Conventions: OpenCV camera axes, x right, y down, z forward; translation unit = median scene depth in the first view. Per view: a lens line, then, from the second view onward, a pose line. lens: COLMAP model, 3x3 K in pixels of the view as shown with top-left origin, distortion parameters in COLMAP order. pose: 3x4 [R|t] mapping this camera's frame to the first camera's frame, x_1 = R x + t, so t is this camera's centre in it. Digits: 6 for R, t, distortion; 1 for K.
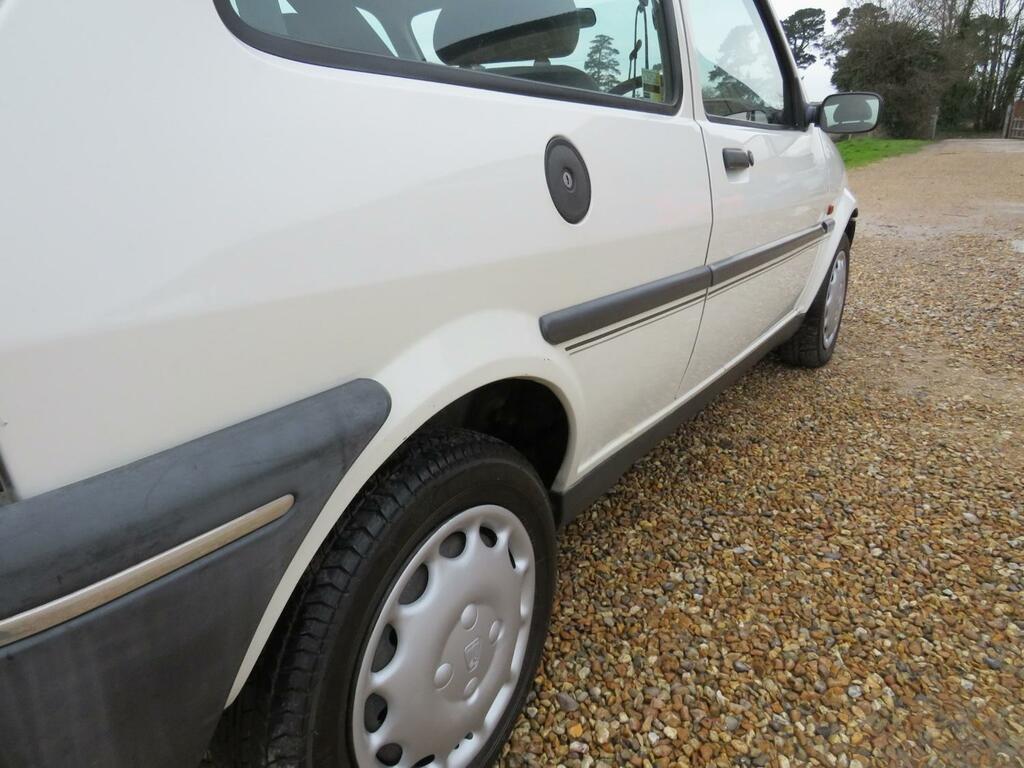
lens RADIAL K [[709.2, 0, 508.5], [0, 709.2, 379.6], [0, 0, 1]] dist [-0.029651, 0.005542]
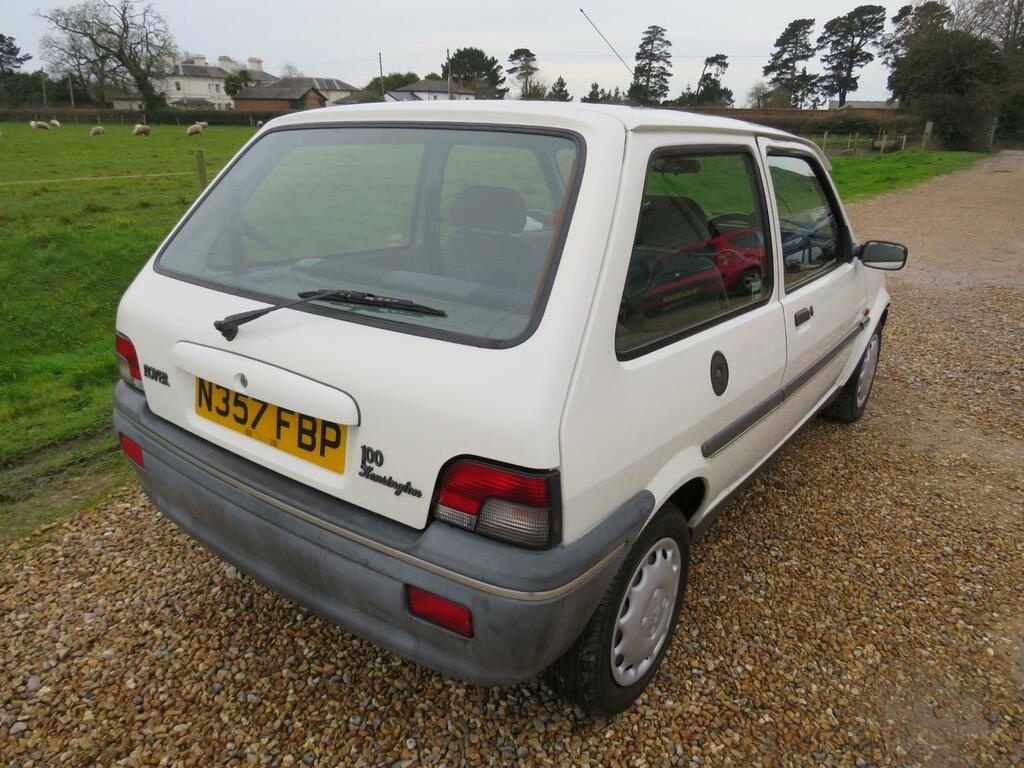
lens RADIAL K [[712.1, 0, 512.0], [0, 712.1, 384.0], [0, 0, 1]] dist [-0.023861, 0.003437]
pose [[0.998118, 0.047112, -0.039251, -0.236388], [-0.046170, 0.998631, 0.024566, -0.161640], [0.040354, -0.022708, 0.998927, -0.563875]]
